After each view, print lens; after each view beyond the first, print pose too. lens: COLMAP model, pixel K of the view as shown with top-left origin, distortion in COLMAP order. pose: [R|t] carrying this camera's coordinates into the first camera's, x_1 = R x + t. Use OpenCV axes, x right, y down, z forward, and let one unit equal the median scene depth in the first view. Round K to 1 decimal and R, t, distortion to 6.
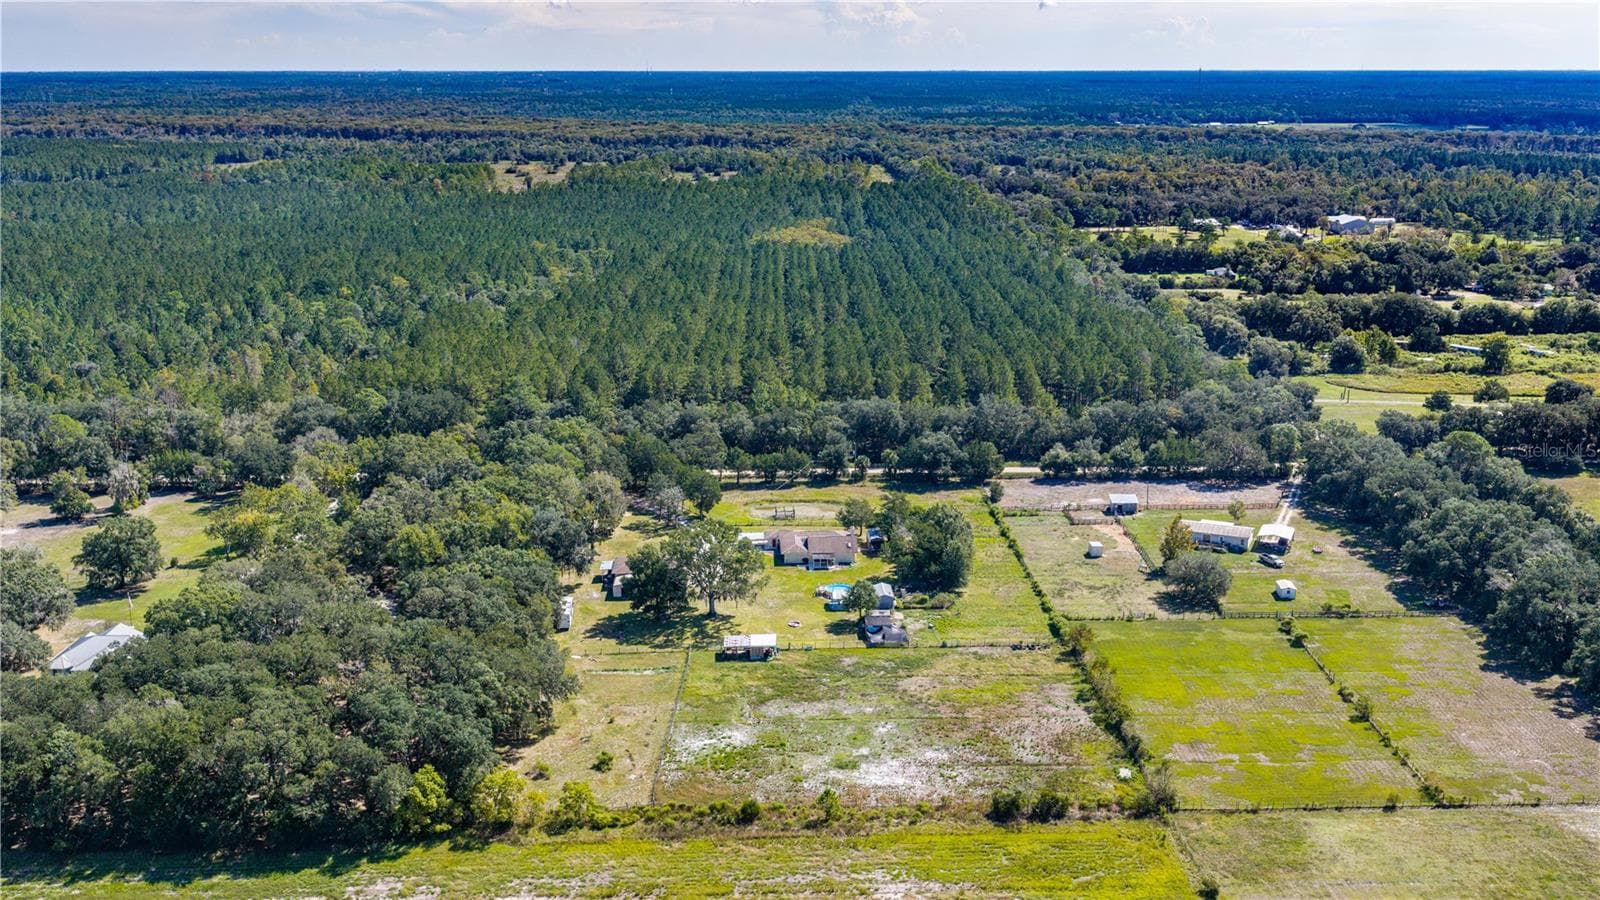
lens RADIAL K [[1328.2, 0, 800.0], [0, 1328.2, 450.0], [0, 0, 1]] dist [0.040044, -0.100213]
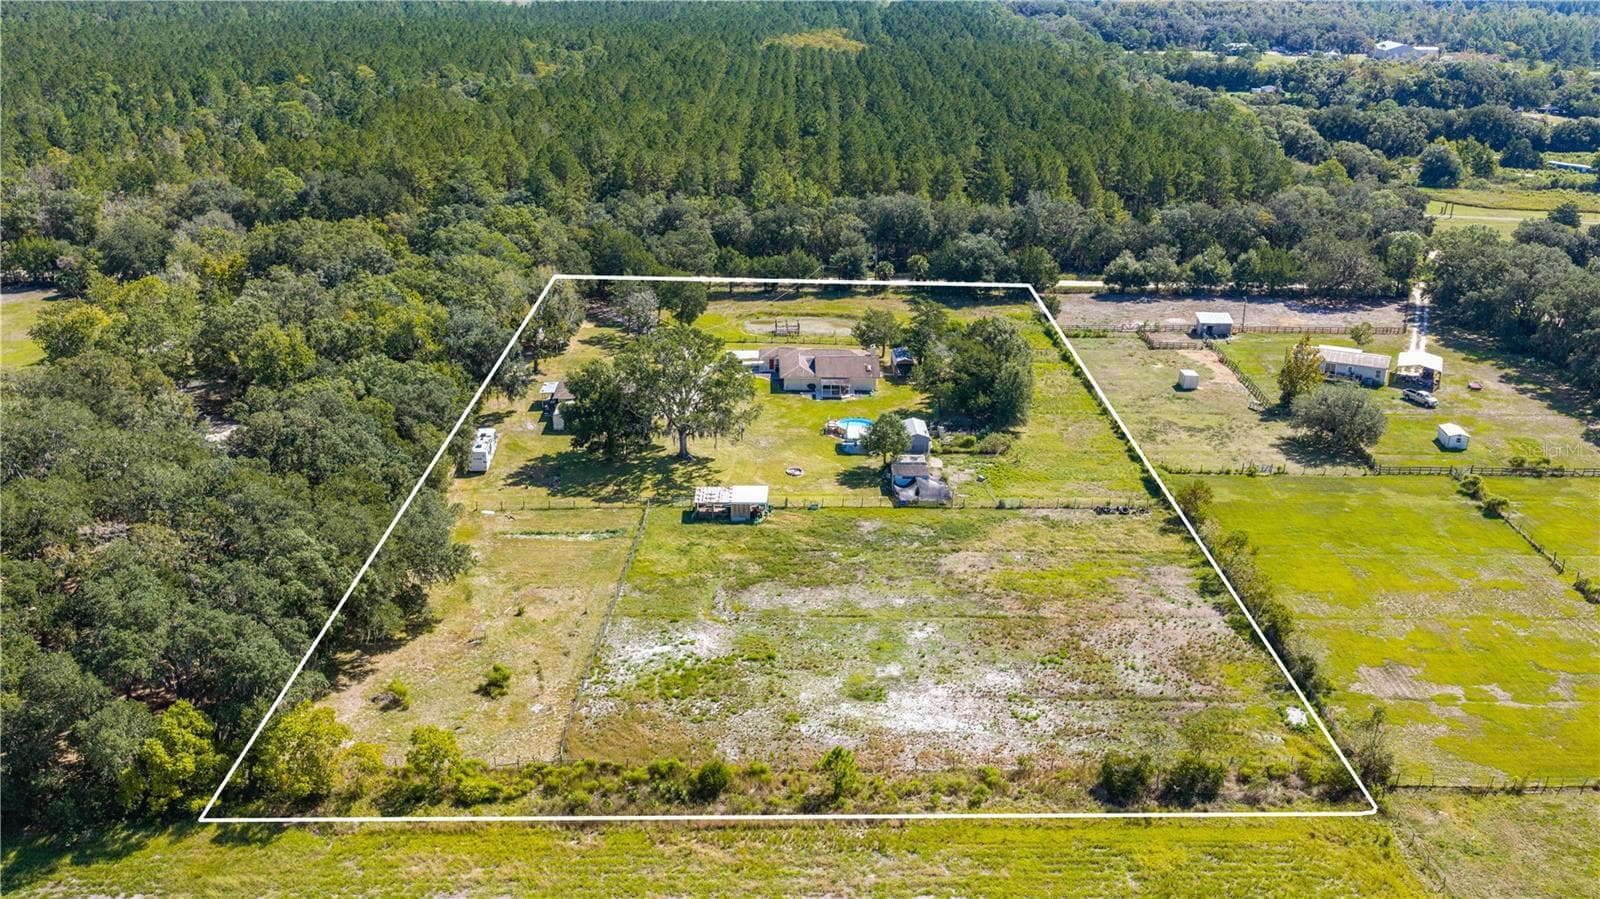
lens RADIAL K [[1328.2, 0, 800.0], [0, 1328.2, 449.5], [0, 0, 1]] dist [0.040044, -0.100213]
pose [[0.999792, 0.019774, -0.004914, 0.002131], [-0.019007, 0.992019, 0.124645, 0.026809], [0.007340, -0.124526, 0.992189, 0.267193]]
